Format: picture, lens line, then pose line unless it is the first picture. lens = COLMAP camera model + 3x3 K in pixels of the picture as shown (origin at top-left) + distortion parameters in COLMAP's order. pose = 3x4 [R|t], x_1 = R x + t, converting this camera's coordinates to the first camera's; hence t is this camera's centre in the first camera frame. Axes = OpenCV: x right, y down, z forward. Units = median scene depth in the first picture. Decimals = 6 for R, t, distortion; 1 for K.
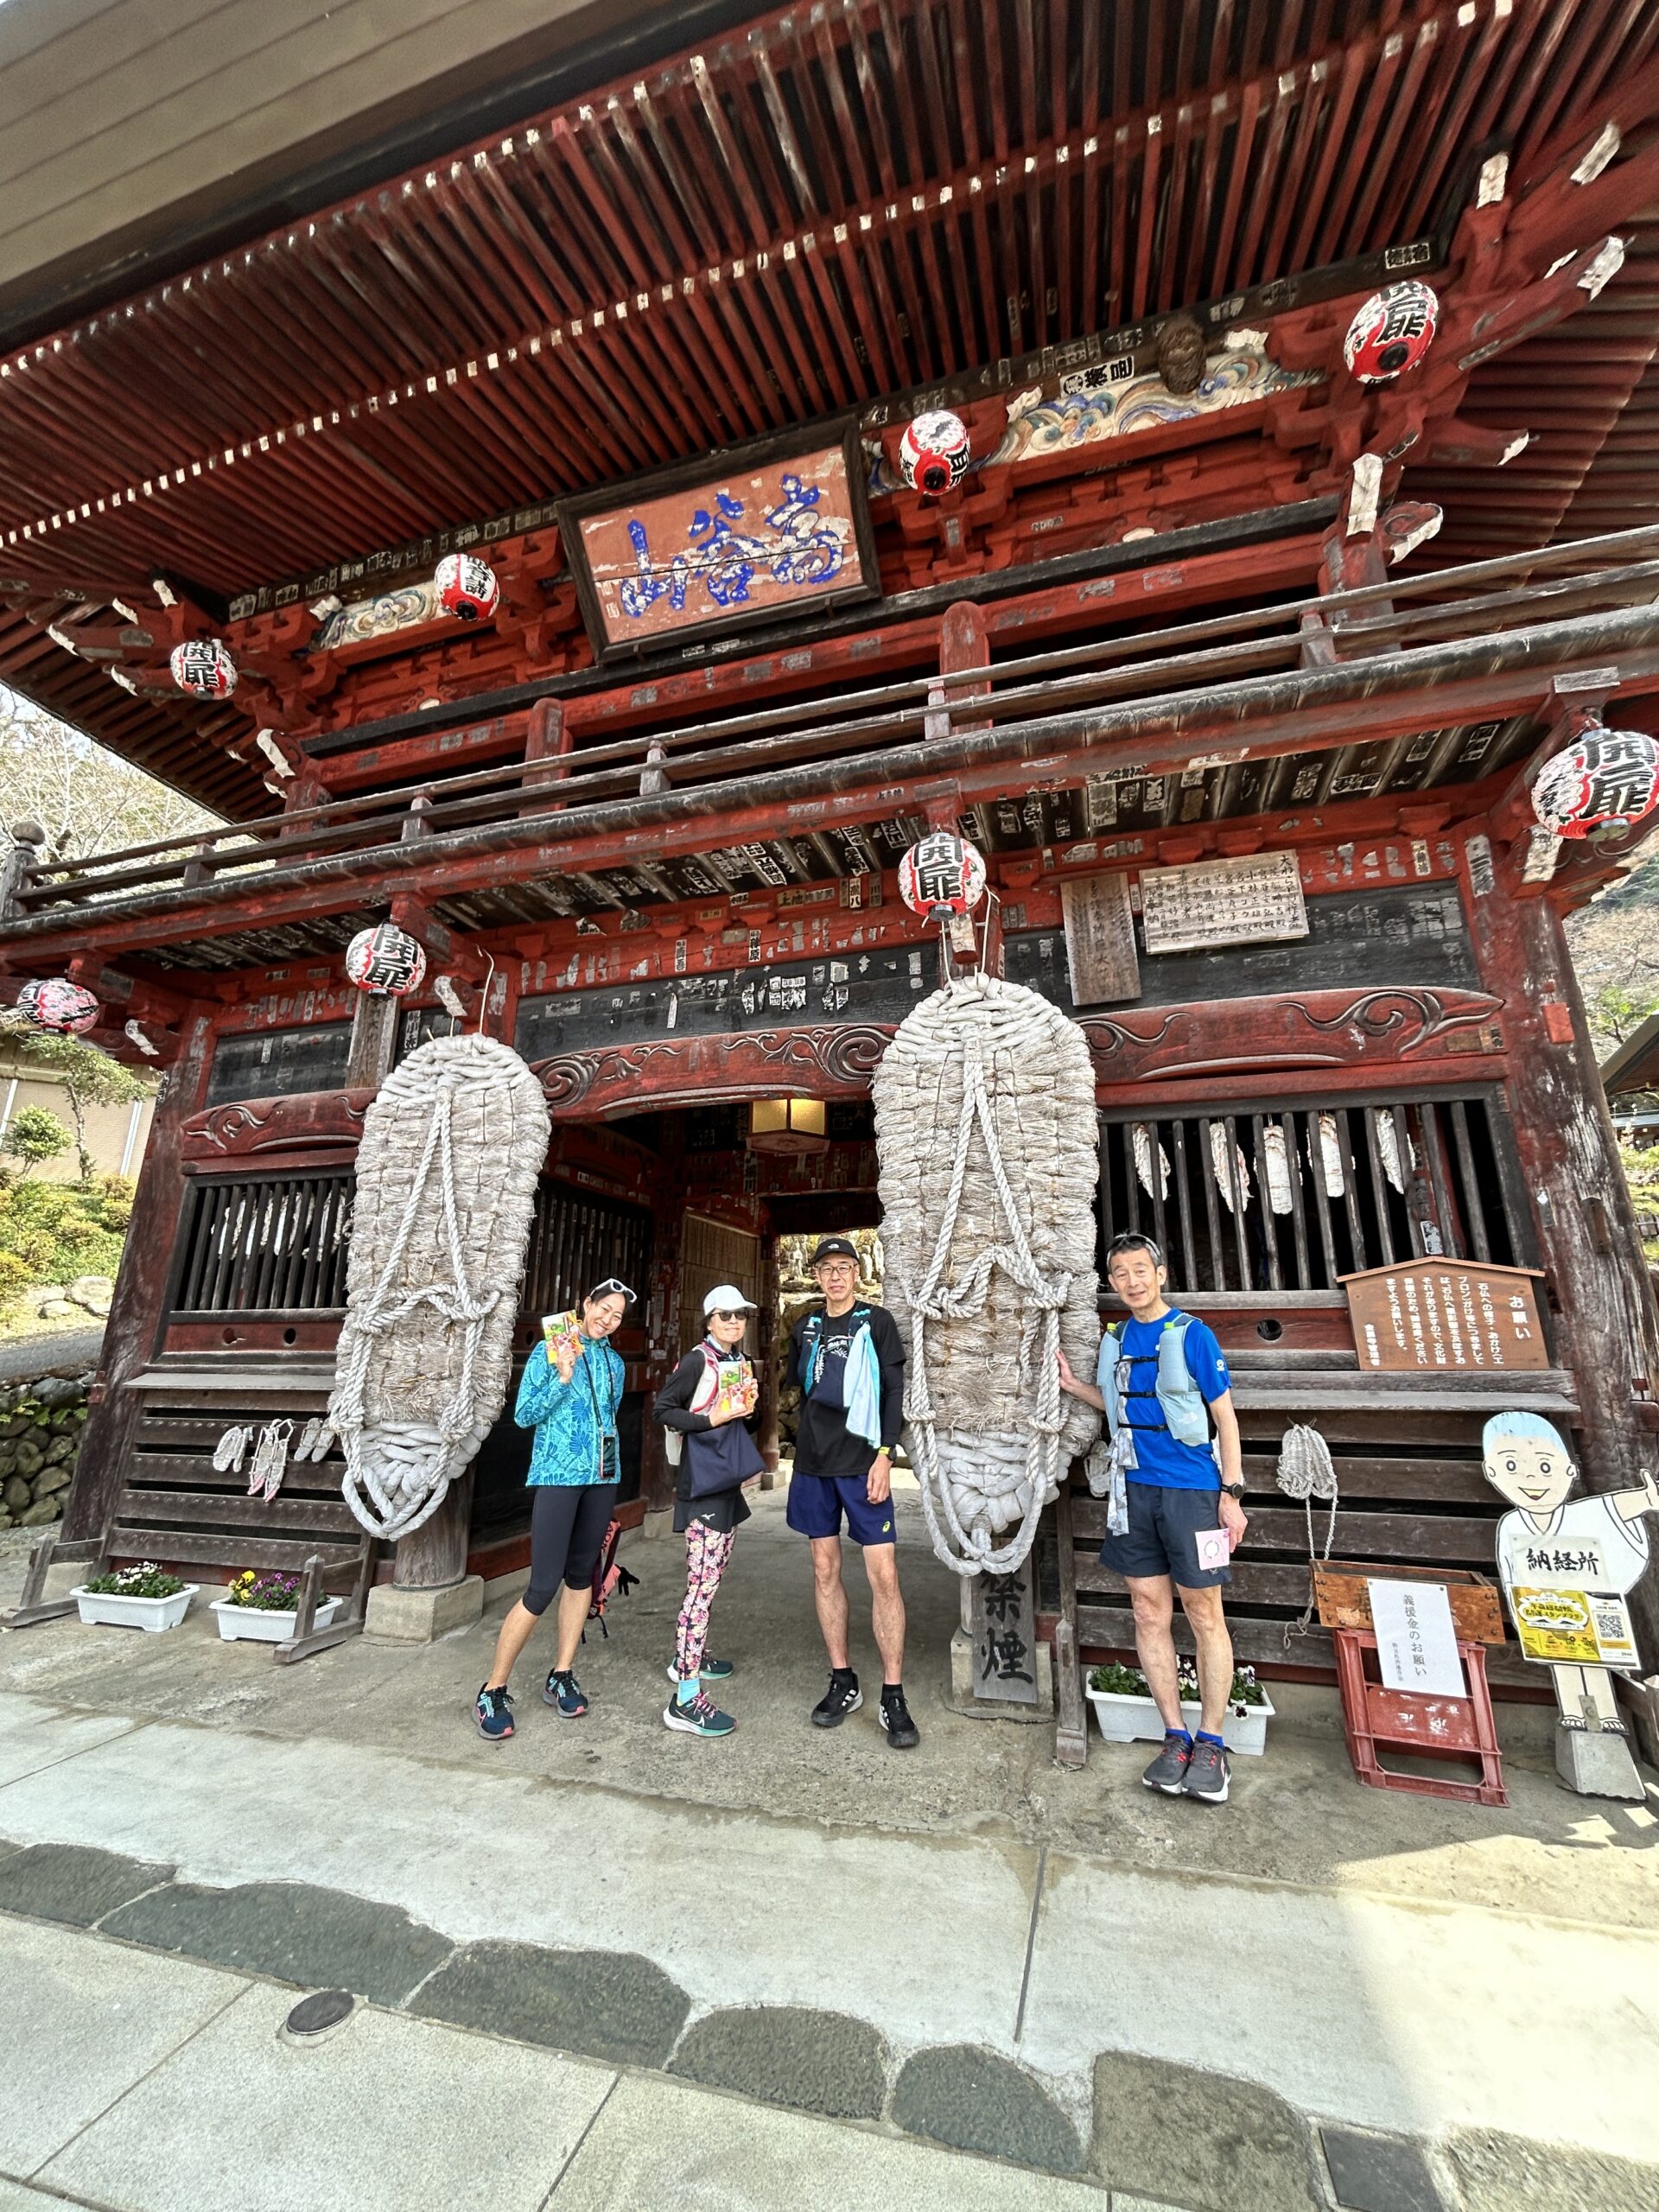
lens RADIAL K [[893.7, 0, 827.0], [0, 893.7, 1107.5], [0, 0, 1]] dist [-0.008874, 0.001788]
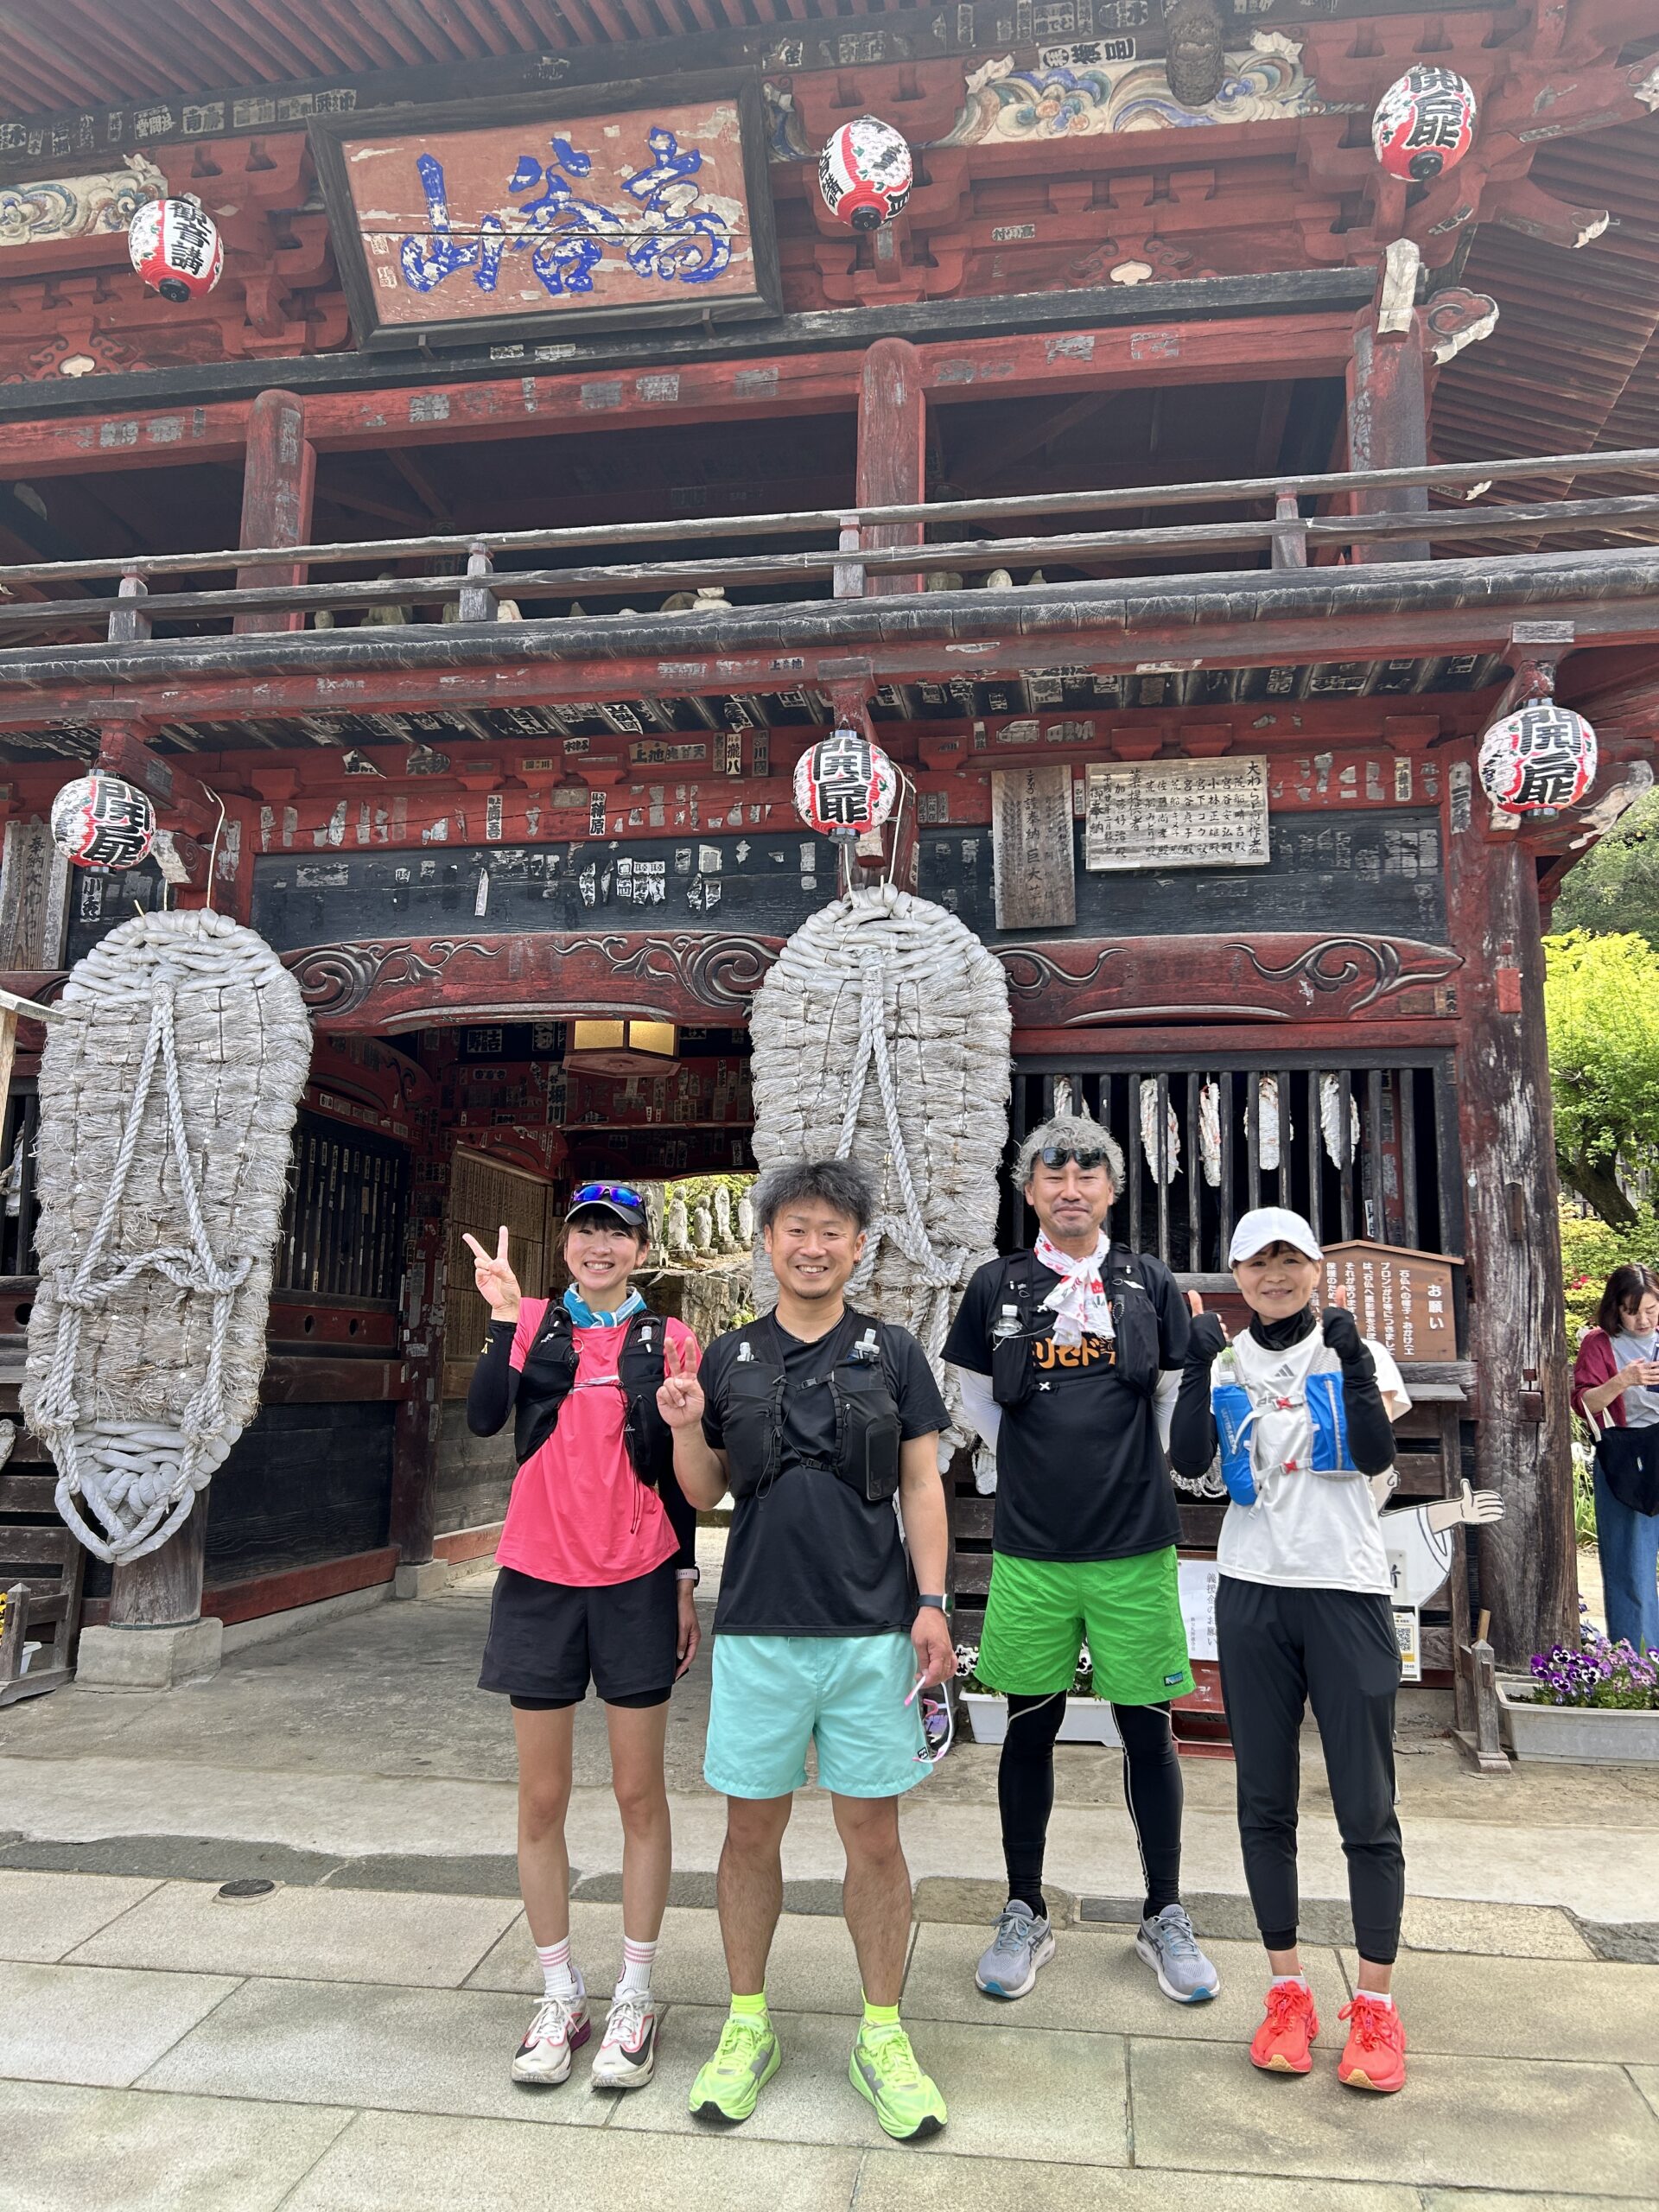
lens RADIAL K [[1747.0, 0, 845.8], [0, 1747.0, 1103.3], [0, 0, 1]] dist [0.065897, -0.076378]
pose [[0.989918, 0.031823, 0.138020, -0.075646], [-0.046260, 0.993637, 0.102687, -0.107632], [-0.133874, -0.108037, 0.985092, -0.560632]]
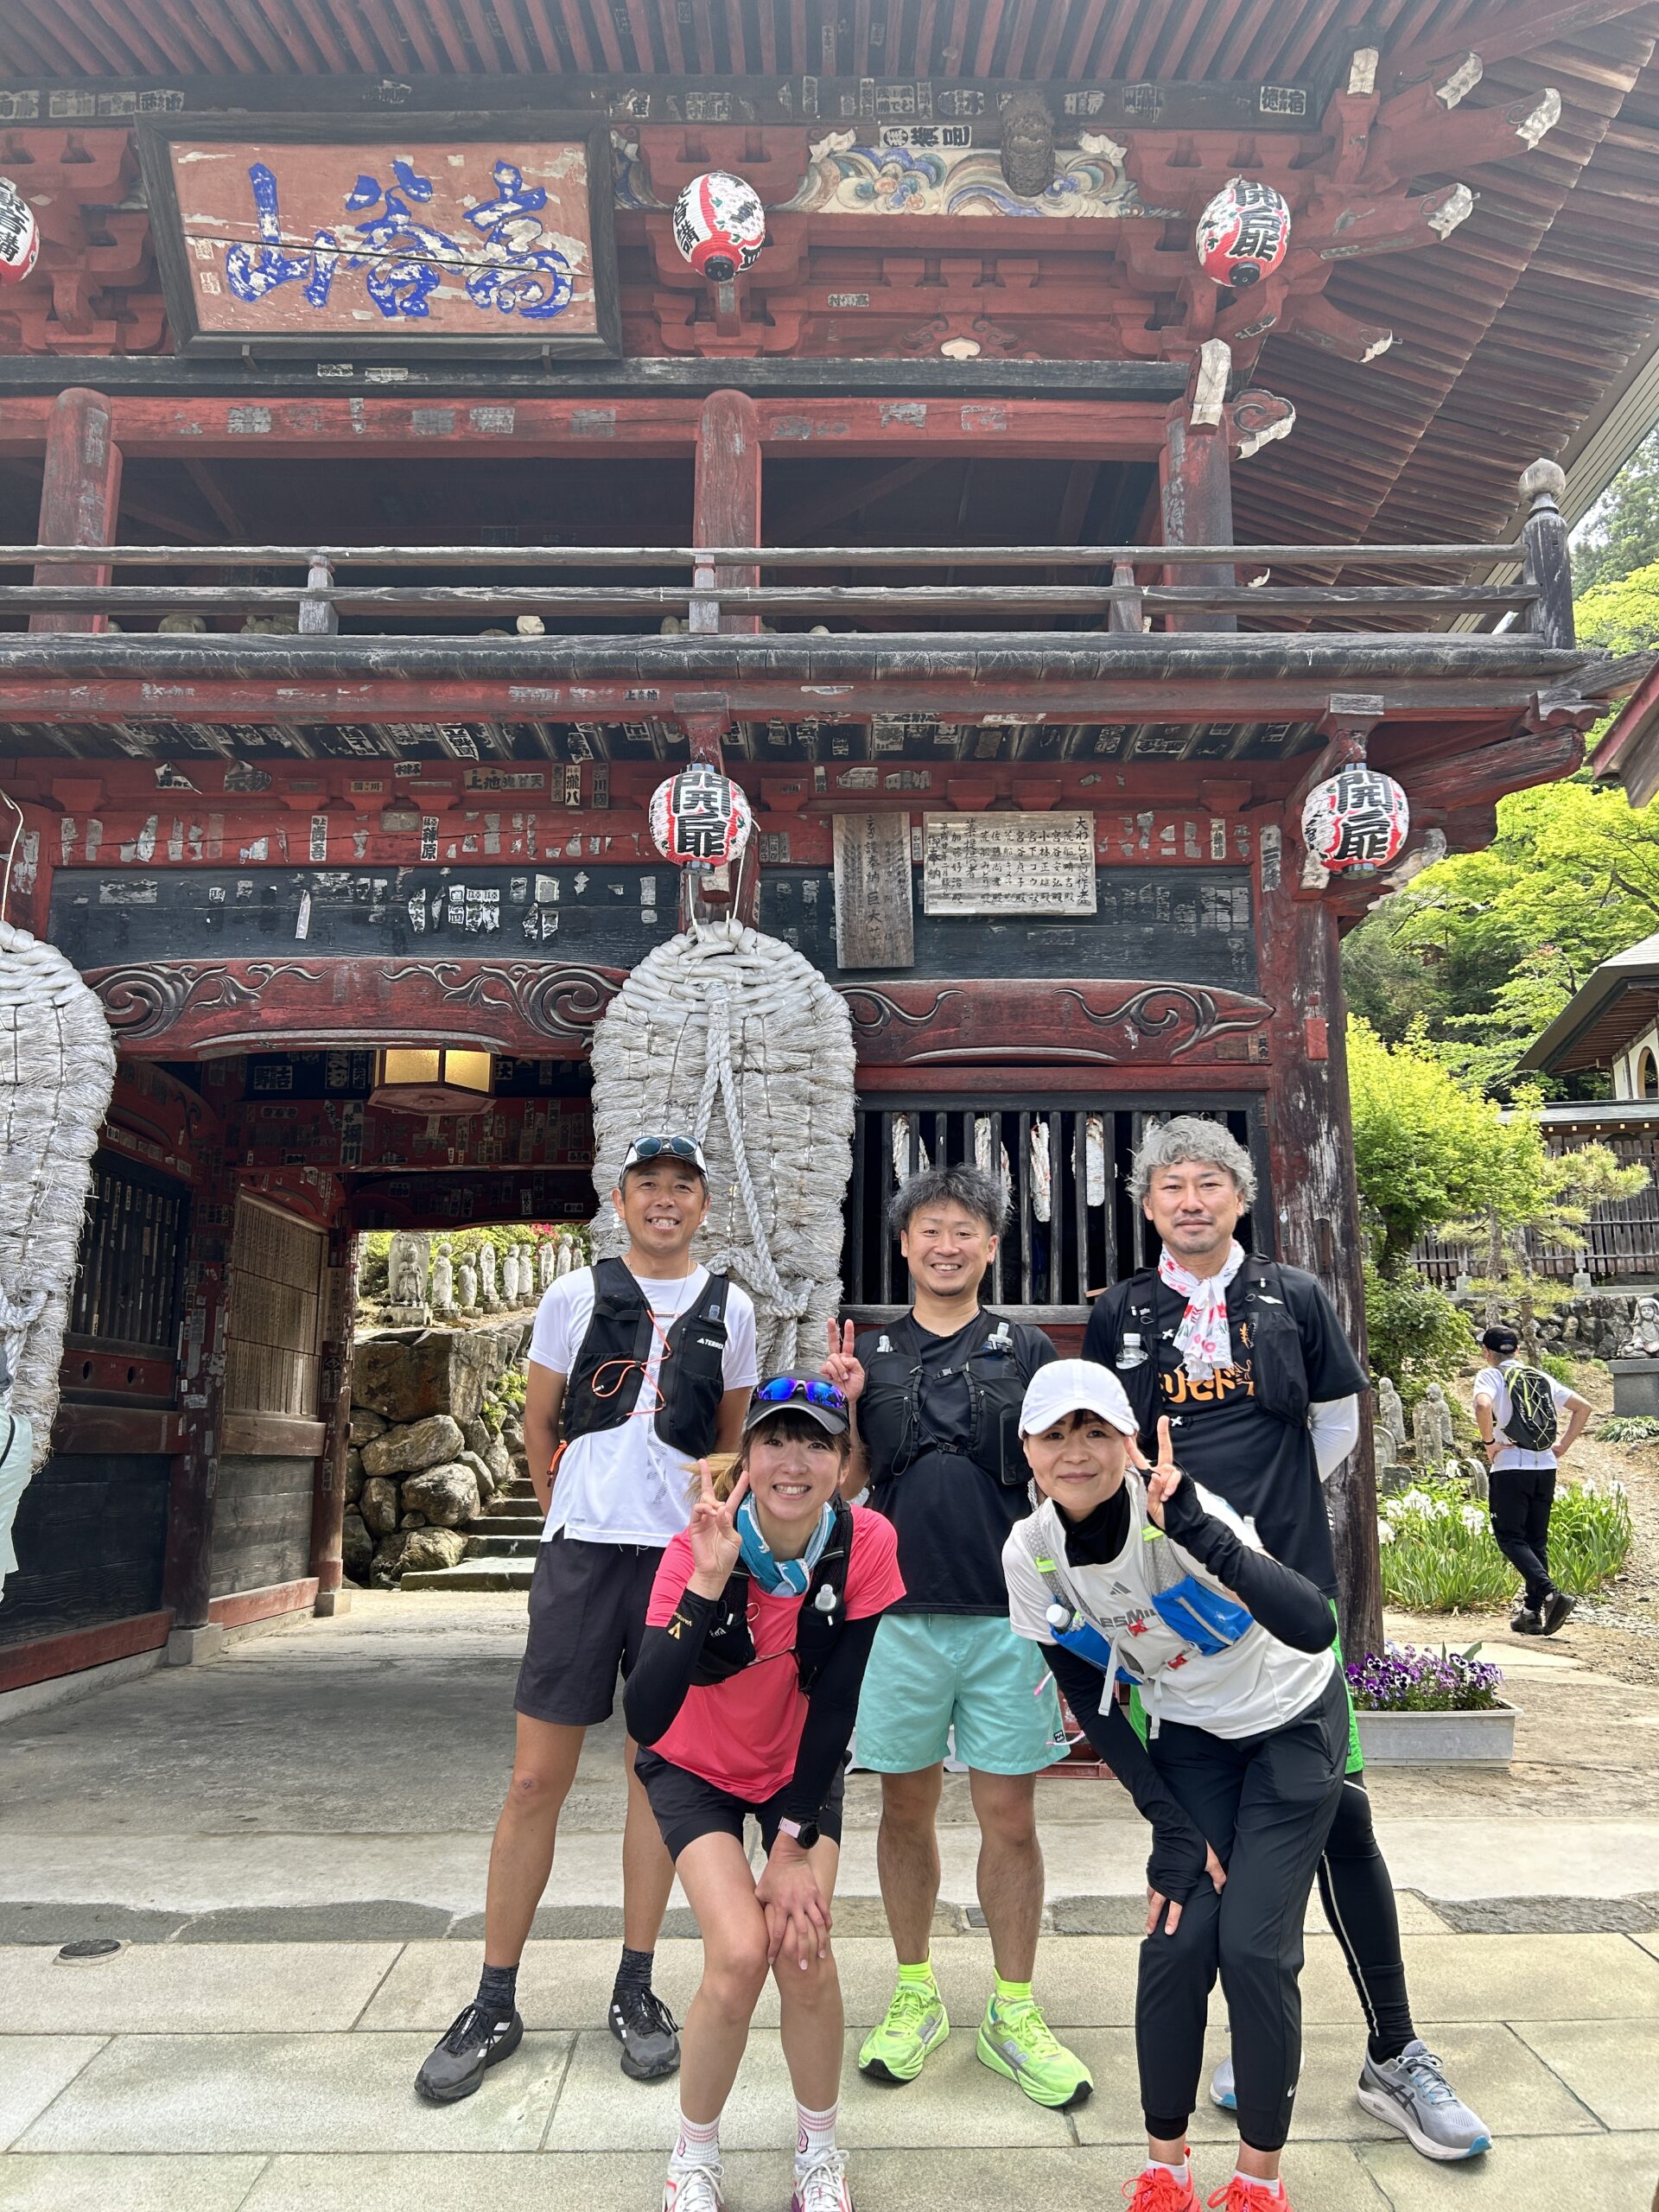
lens RADIAL K [[1747.0, 0, 848.4], [0, 1747.0, 1119.7], [0, 0, 1]] dist [0.065897, -0.076378]
pose [[0.953364, 0.053653, 0.297017, -0.184163], [-0.073849, 0.995628, 0.057189, -0.063271], [-0.292651, -0.076456, 0.953158, -0.549698]]
